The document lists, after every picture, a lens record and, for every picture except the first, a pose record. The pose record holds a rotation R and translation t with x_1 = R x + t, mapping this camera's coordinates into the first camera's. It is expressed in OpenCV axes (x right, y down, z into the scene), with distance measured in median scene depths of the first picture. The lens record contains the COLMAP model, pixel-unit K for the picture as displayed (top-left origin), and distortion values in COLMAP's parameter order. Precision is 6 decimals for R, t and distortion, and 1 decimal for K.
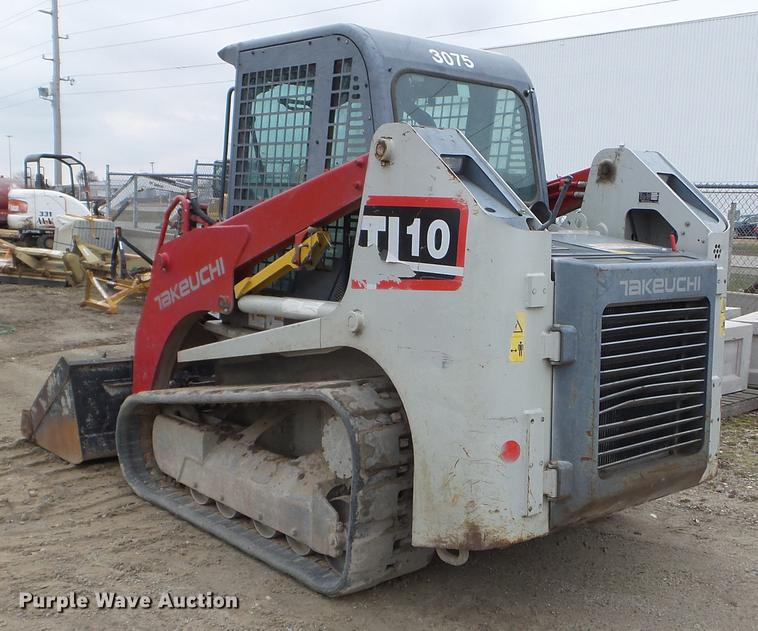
lens RADIAL K [[900.4, 0, 462.0], [0, 900.4, 353.5], [0, 0, 1]] dist [-0.017519, -0.015557]
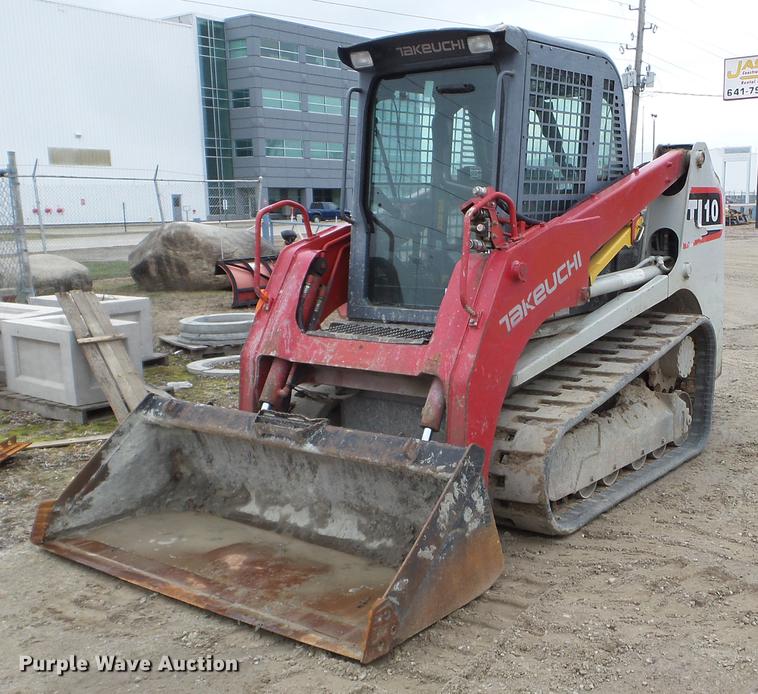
lens RADIAL K [[931.4, 0, 466.9], [0, 931.4, 388.6], [0, 0, 1]] dist [-0.015046, 0.029572]
pose [[-0.174820, -0.224443, 0.958678, -1.640109], [0.171654, 0.951813, 0.254138, -0.314977], [-0.969522, 0.208990, -0.127869, 1.634007]]
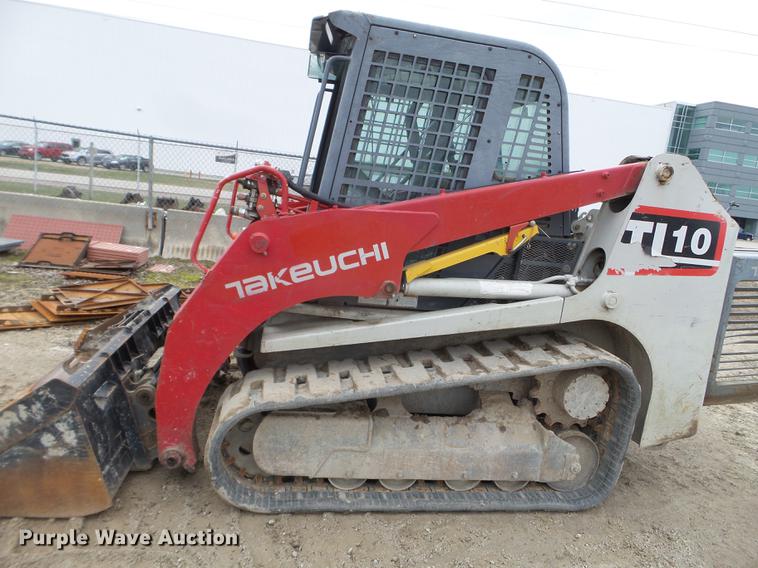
lens RADIAL K [[518.9, 0, 379.0], [0, 518.9, 284.0], [0, 0, 1]] dist [-0.003409, -0.000842]
pose [[0.582836, -0.118101, 0.803961, -0.927024], [0.039494, 0.992330, 0.117141, -0.162197], [-0.811629, -0.036522, 0.583030, 0.850510]]
